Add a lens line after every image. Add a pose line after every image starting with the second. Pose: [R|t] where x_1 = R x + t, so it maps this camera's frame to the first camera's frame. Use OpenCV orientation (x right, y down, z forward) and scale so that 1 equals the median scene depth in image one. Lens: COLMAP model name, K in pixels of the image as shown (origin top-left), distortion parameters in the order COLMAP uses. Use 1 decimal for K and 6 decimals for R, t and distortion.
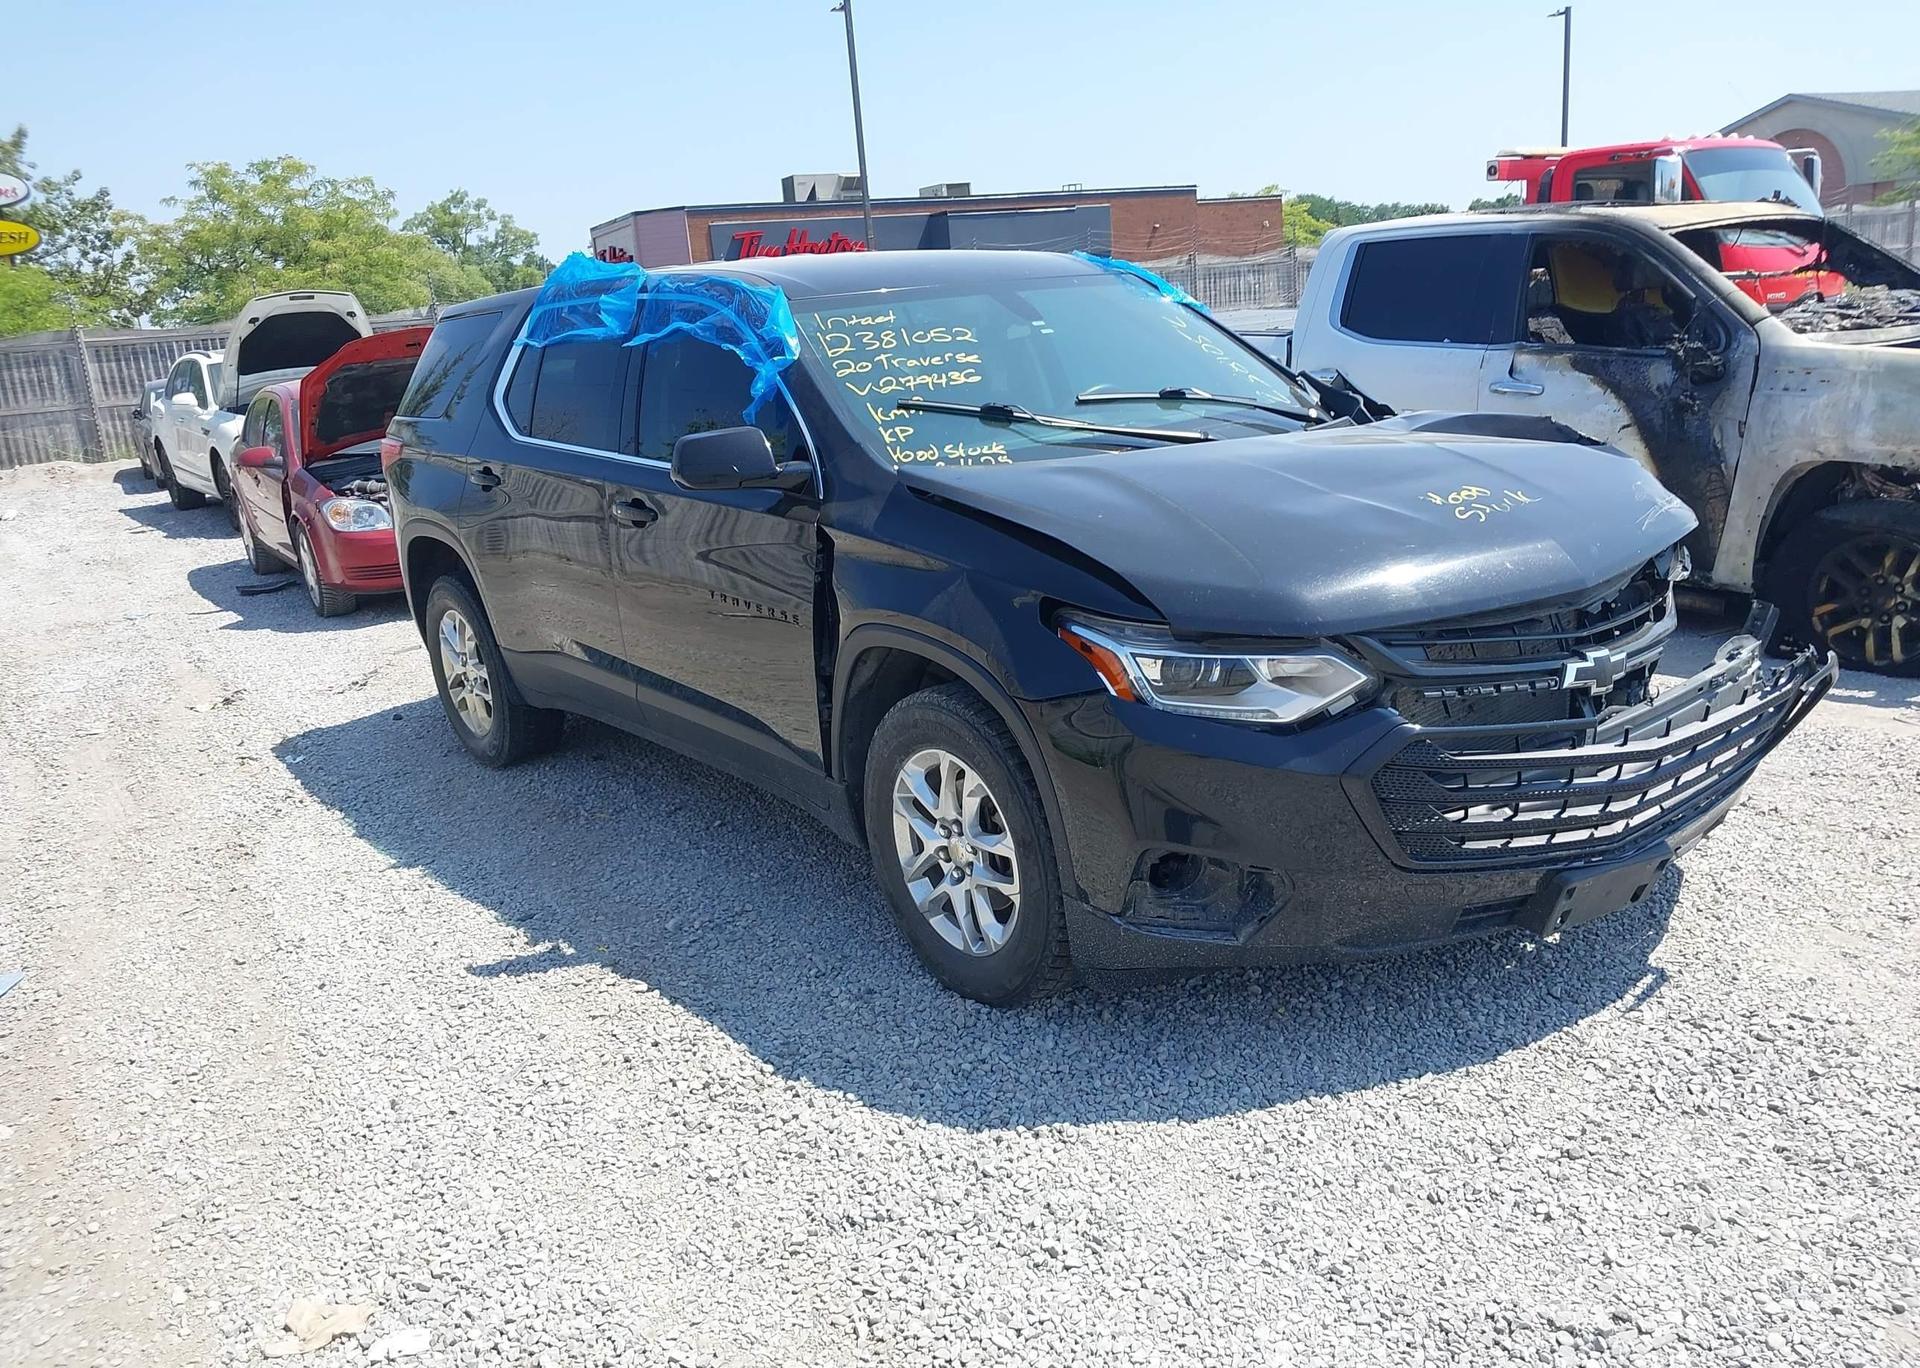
lens RADIAL K [[1553.3, 0, 843.8], [0, 1553.3, 661.8], [0, 0, 1]] dist [0.003255, 0.003059]
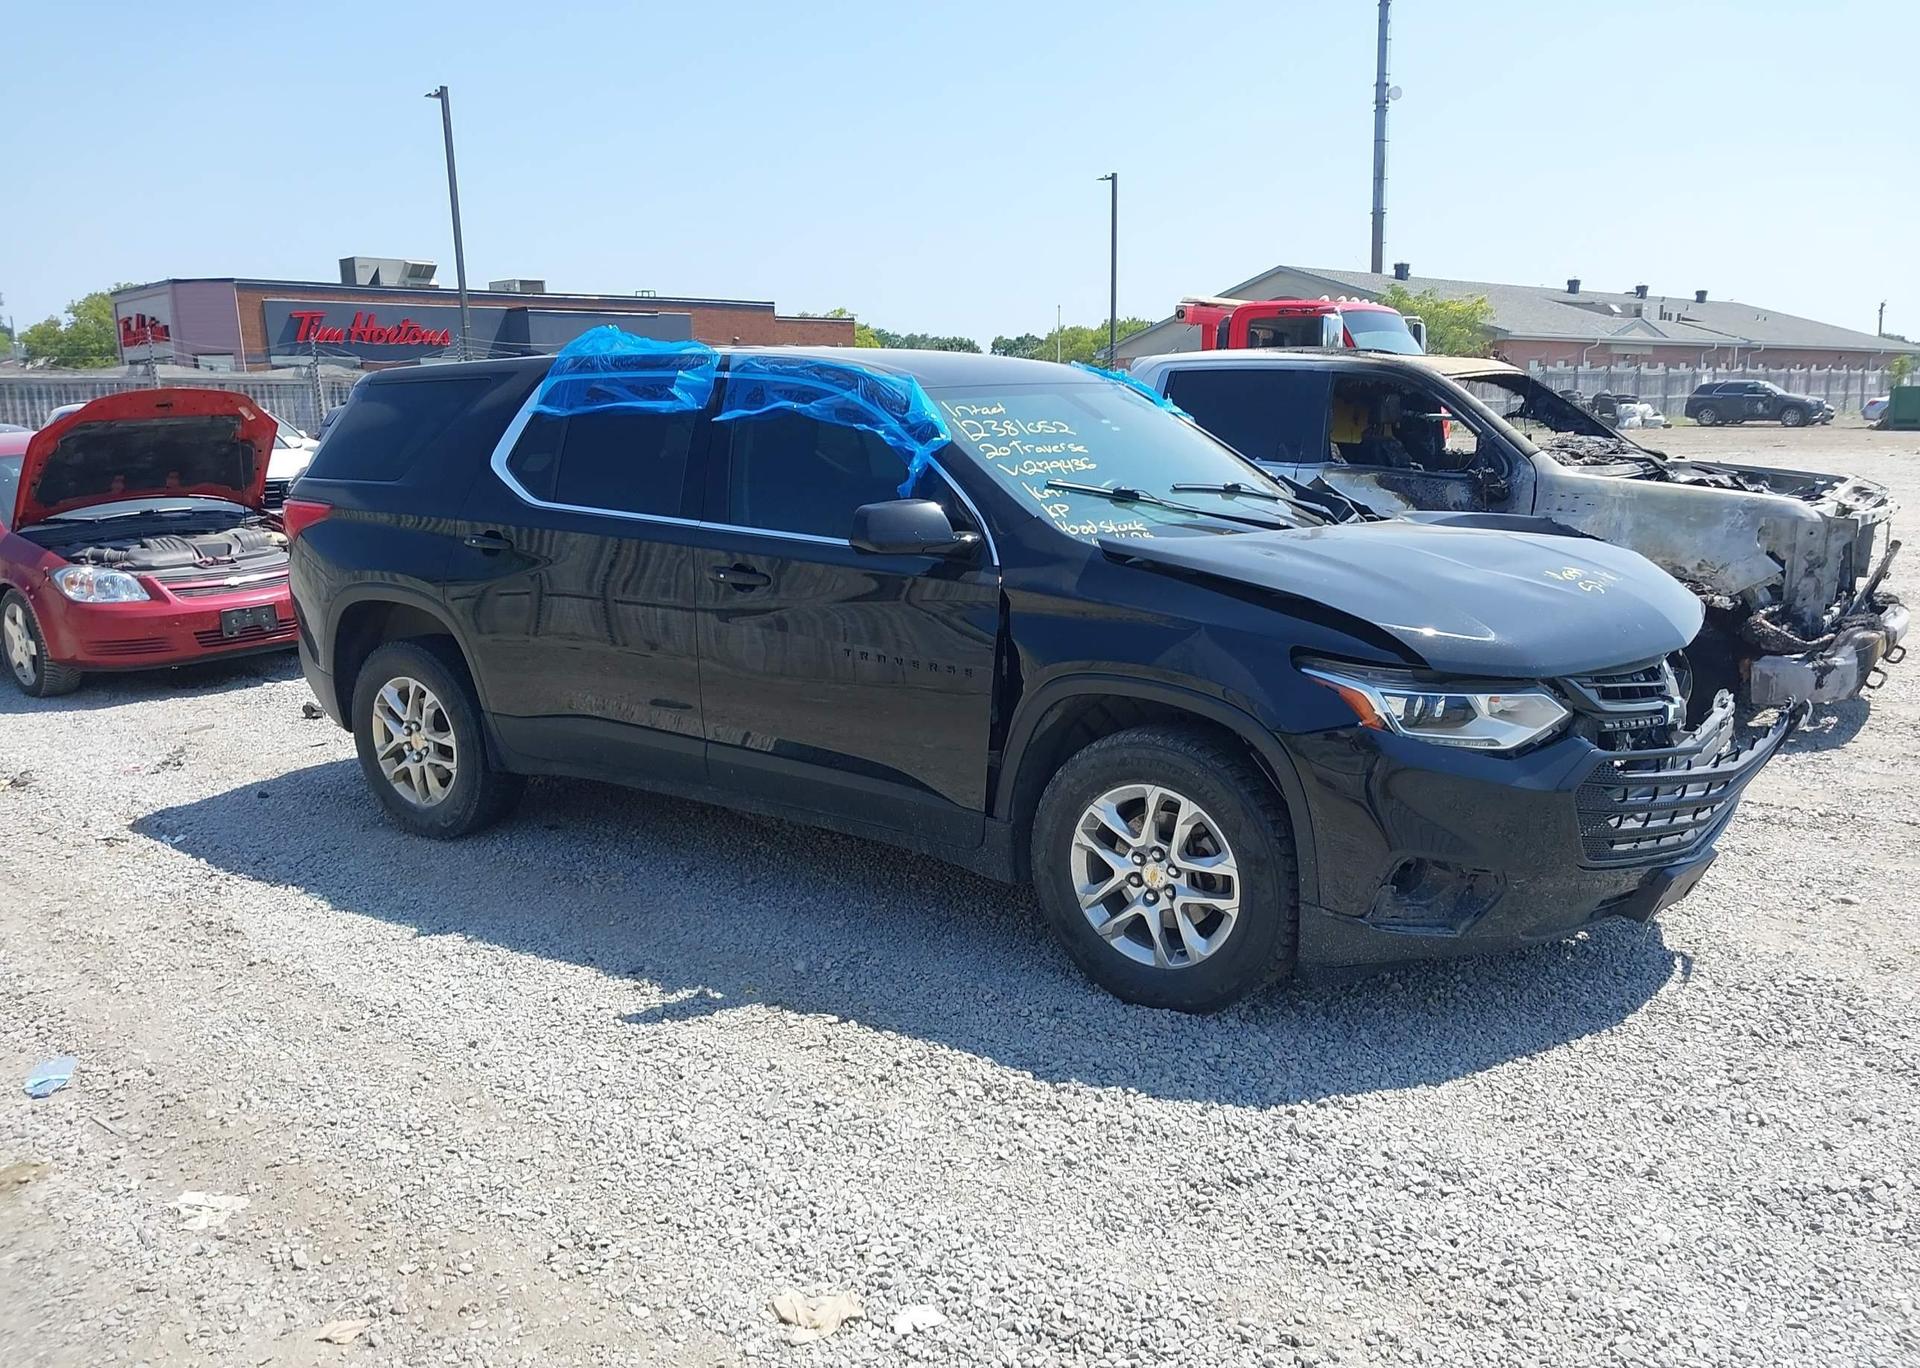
lens RADIAL K [[1590.8, 0, 806.7], [0, 1590.8, 646.0], [0, 0, 1]] dist [0.032779, -0.043780]
pose [[0.956360, 0.018086, 0.291630, -0.421608], [0.004674, 0.997008, -0.077160, 0.036021], [-0.292153, 0.075155, 0.953414, -0.040745]]
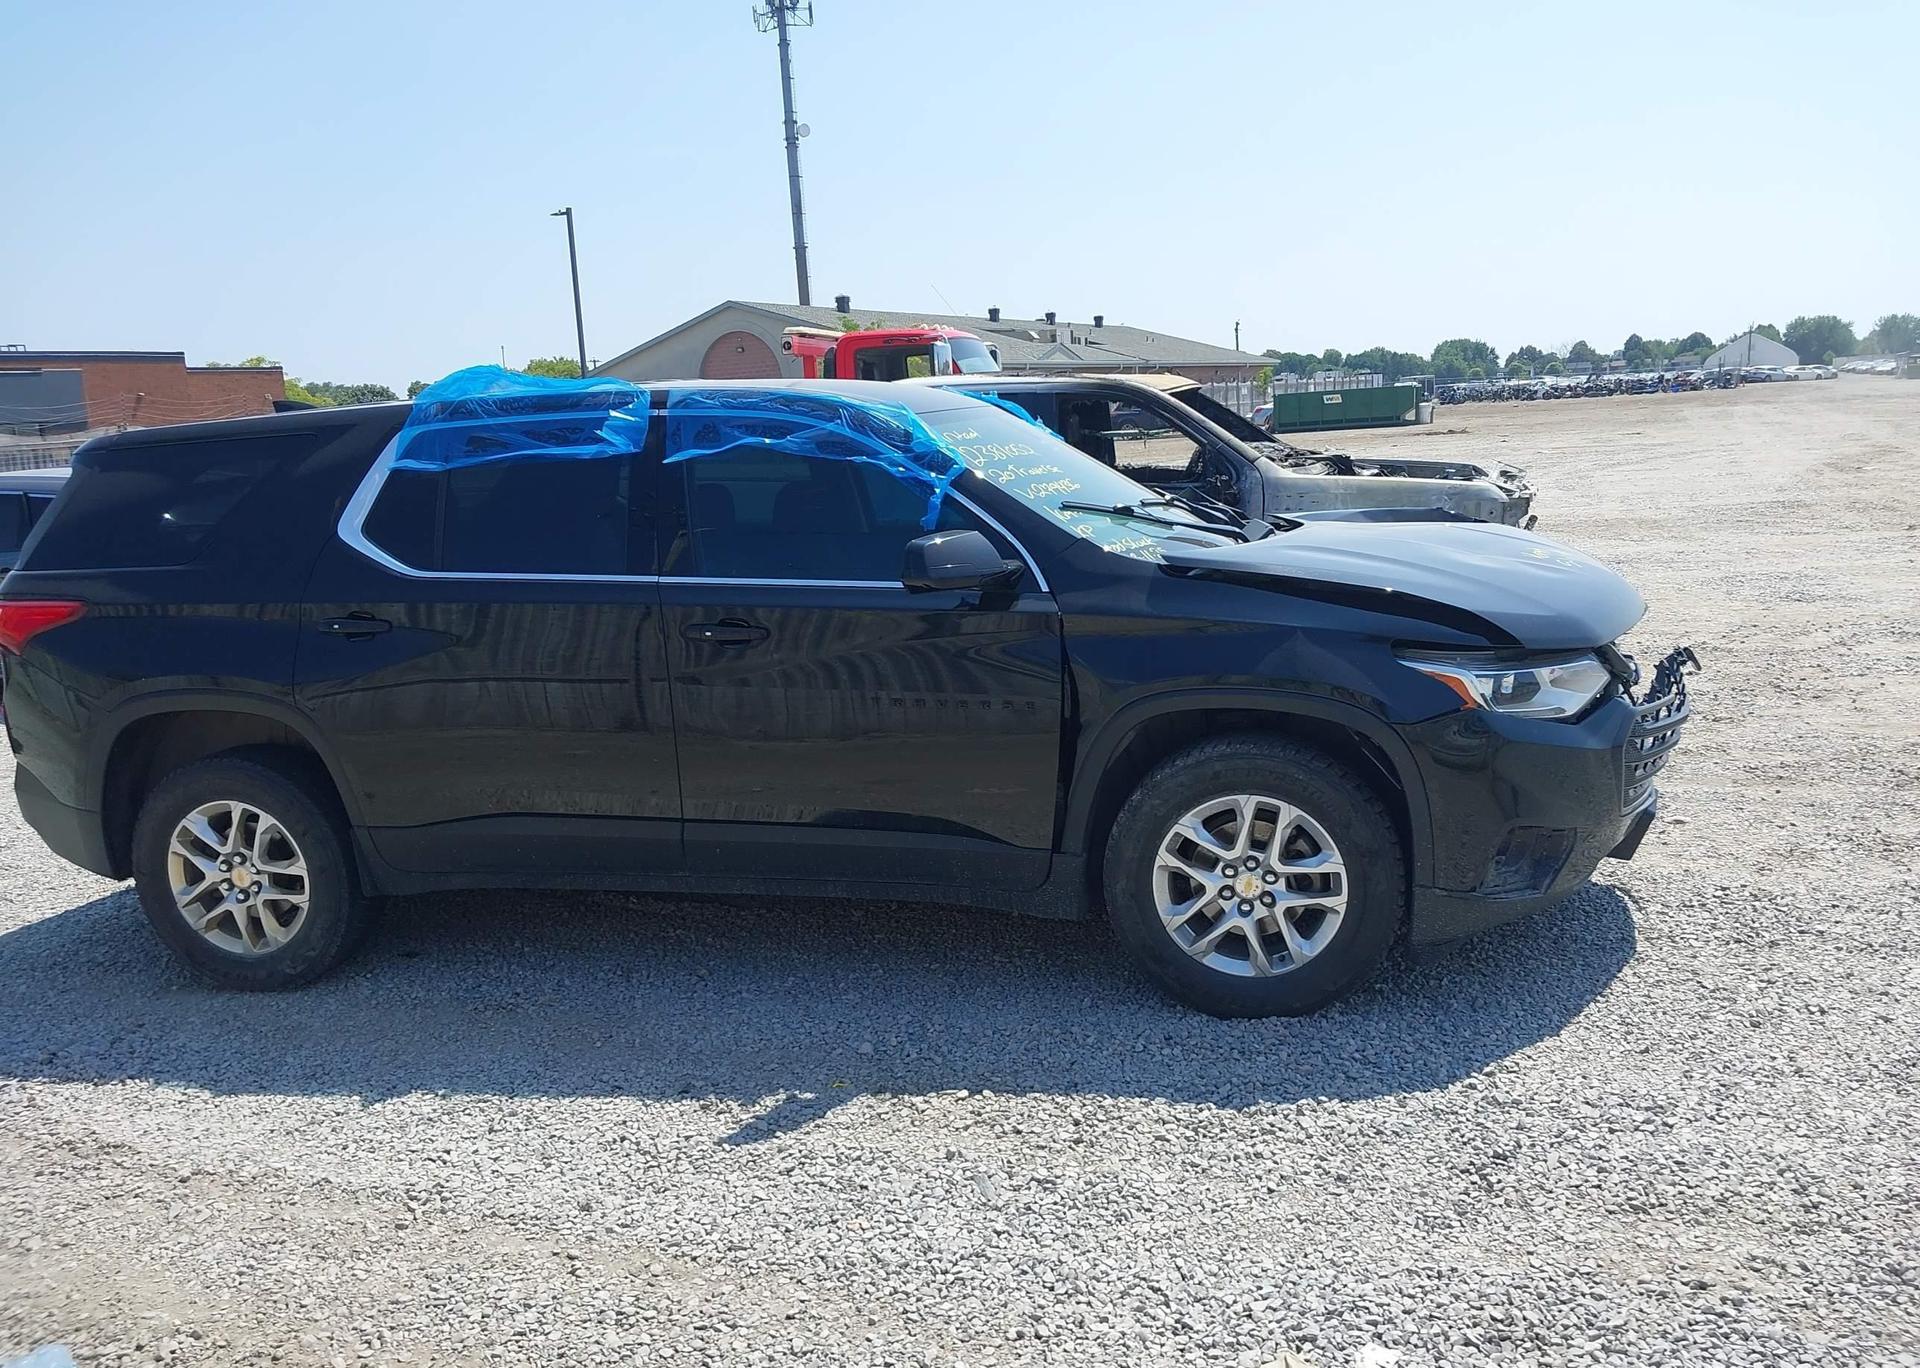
lens RADIAL K [[1670.2, 0, 876.8], [0, 1670.2, 635.5], [0, 0, 1]] dist [0.006589, -0.013318]
pose [[0.775687, -0.056390, 0.628594, -0.735809], [0.142353, 0.985966, -0.087215, 0.008421], [-0.614854, 0.157133, 0.772828, 0.161184]]
